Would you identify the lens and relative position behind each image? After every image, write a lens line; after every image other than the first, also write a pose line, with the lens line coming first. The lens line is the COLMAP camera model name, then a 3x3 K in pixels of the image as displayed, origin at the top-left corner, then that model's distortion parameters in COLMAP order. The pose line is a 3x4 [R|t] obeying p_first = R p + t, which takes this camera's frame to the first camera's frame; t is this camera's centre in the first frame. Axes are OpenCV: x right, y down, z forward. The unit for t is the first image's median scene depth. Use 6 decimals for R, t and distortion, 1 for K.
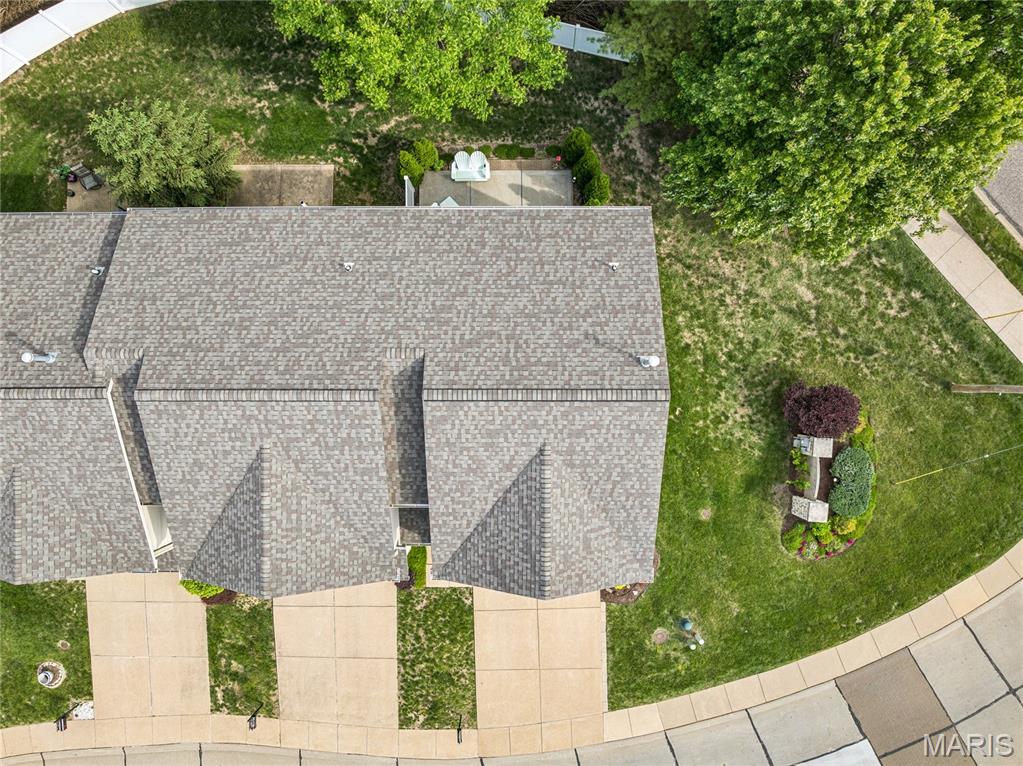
lens RADIAL K [[736.1, 0, 511.5], [0, 736.1, 383.0], [0, 0, 1]] dist [-0.031280, -0.007863]
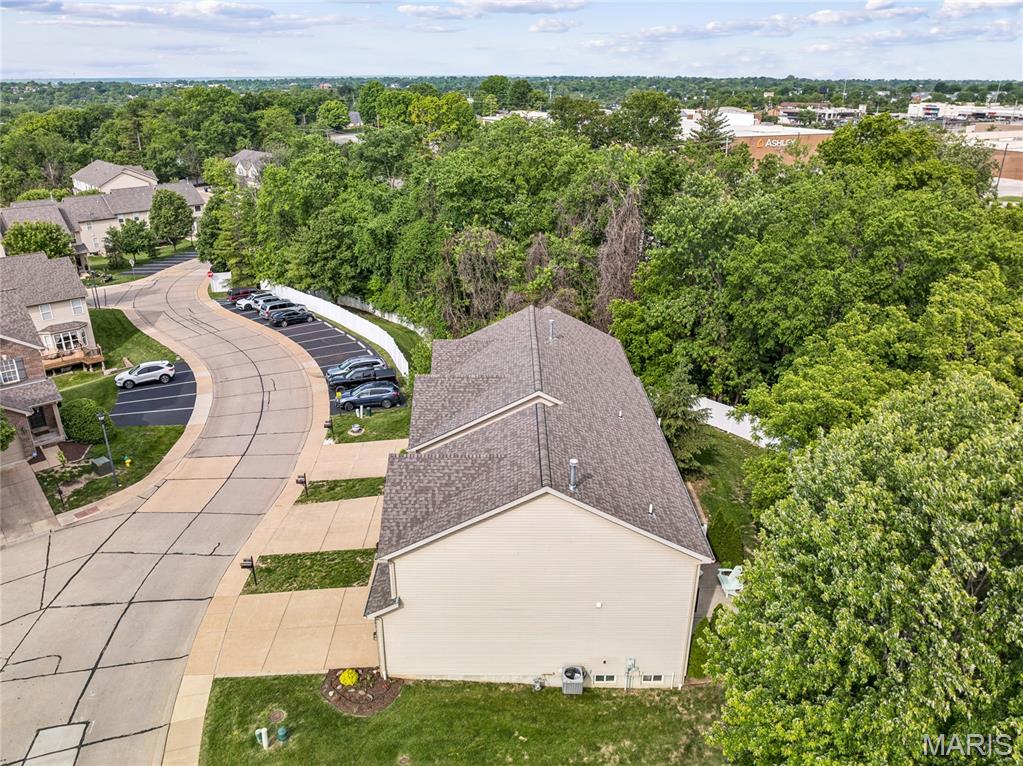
lens RADIAL K [[736.1, 0, 511.5], [0, 736.1, 383.0], [0, 0, 1]] dist [-0.031280, -0.007863]
pose [[-0.002880, 0.394161, -0.919037, 0.859551], [-0.999995, 0.000346, 0.003282, 0.048596], [0.001612, 0.919041, 0.394158, 0.252825]]
